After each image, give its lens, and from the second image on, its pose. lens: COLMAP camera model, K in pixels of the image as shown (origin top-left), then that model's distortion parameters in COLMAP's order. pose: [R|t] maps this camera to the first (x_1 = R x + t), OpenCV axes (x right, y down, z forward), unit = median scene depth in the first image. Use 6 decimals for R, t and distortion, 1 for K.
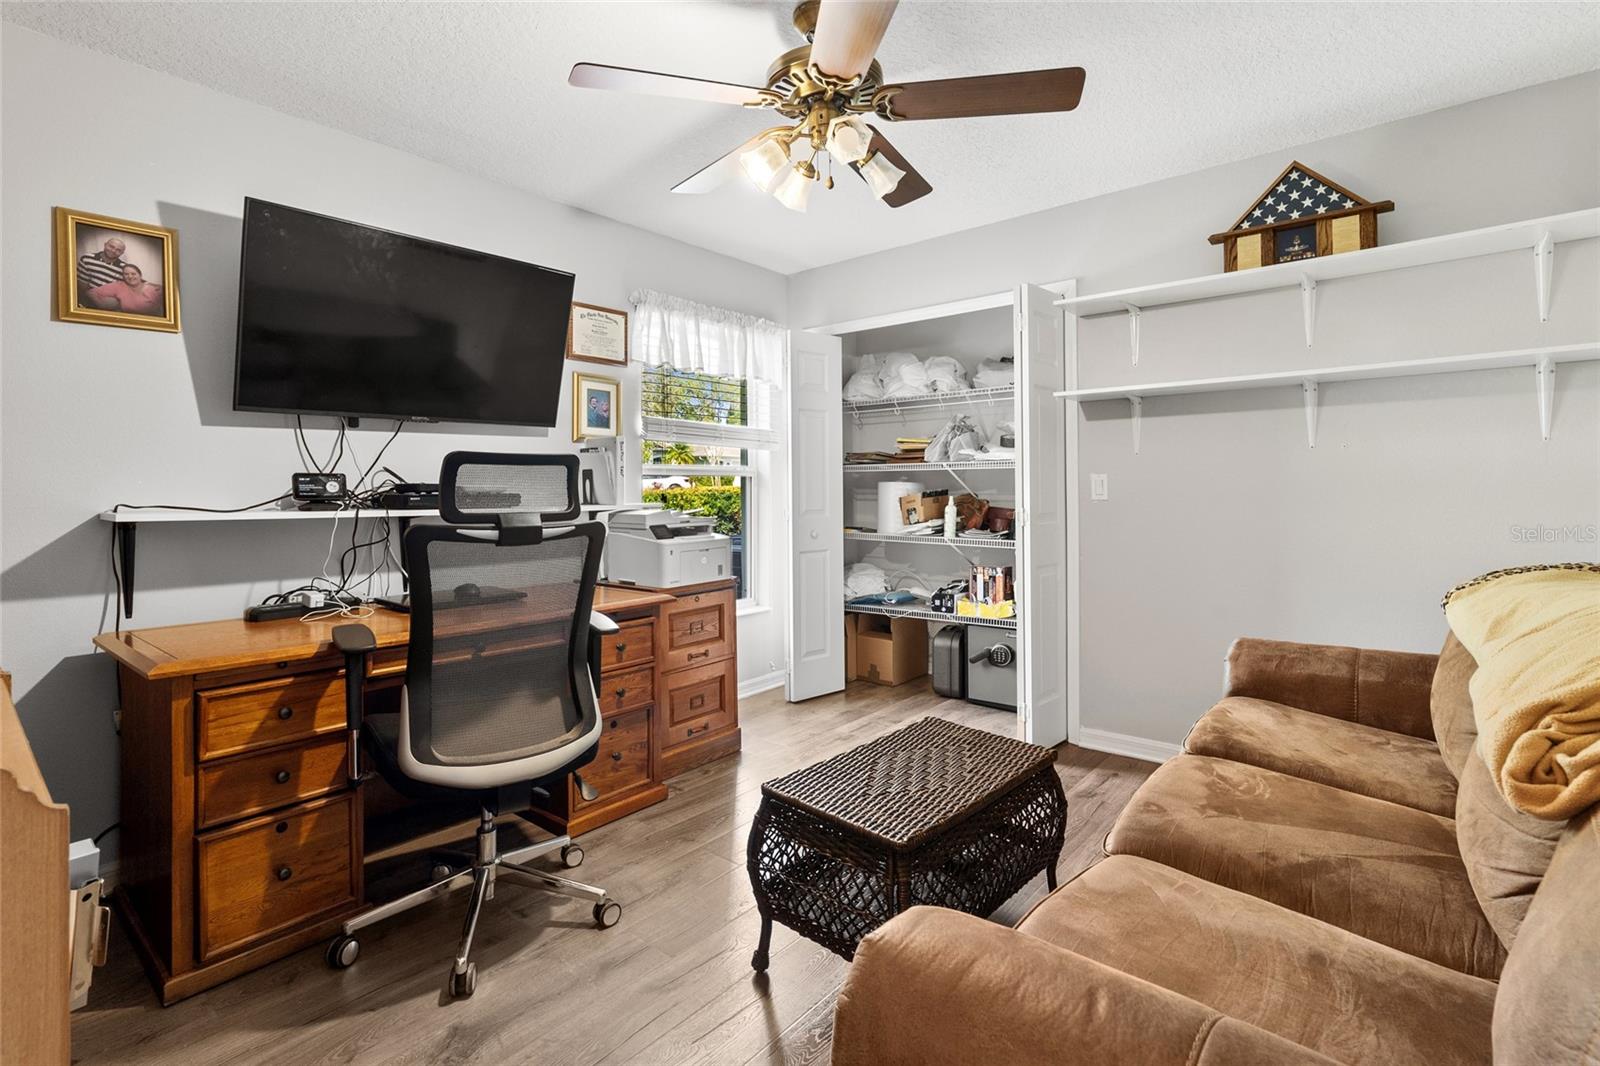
lens RADIAL K [[719.2, 0, 793.4], [0, 719.2, 508.2], [0, 0, 1]] dist [-0.000526, 0.000100]
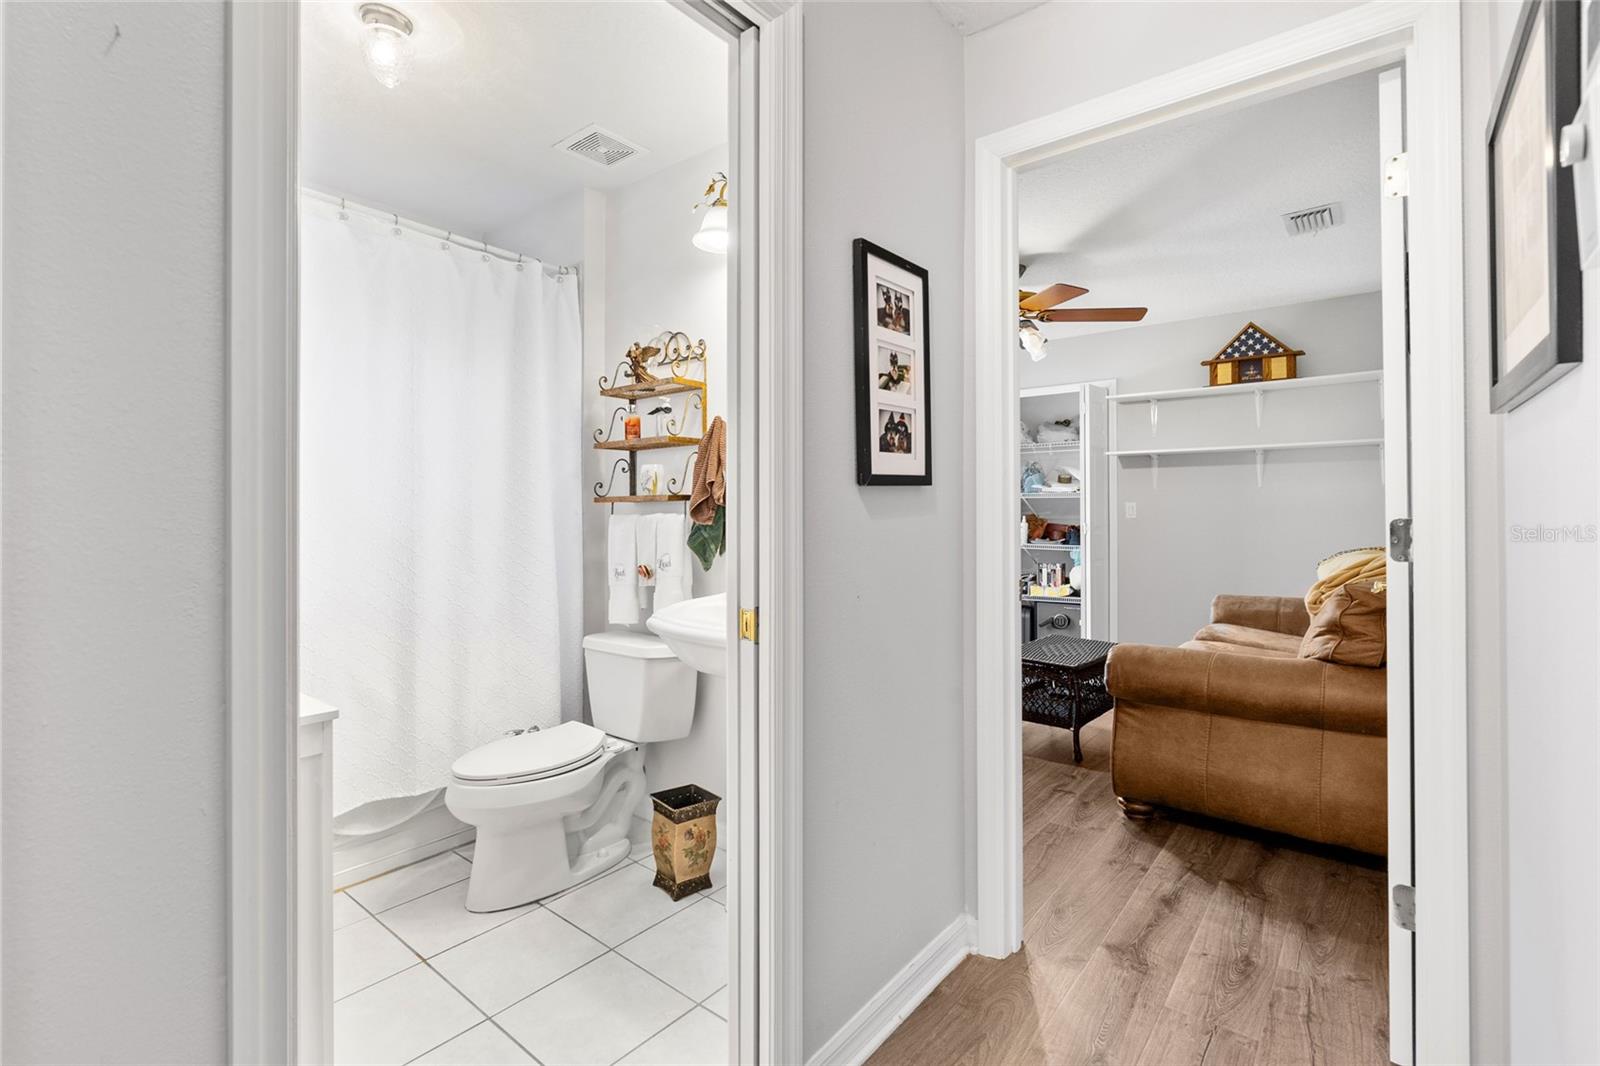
lens RADIAL K [[725.0, 0, 780.4], [0, 725.0, 530.9], [0, 0, 1]] dist [-0.002956, 0.000006]
pose [[0.999753, 0.003838, 0.021894, -0.456190], [-0.003882, 0.999991, 0.001976, 0.018597], [-0.021886, -0.002061, 0.999758, -0.696114]]
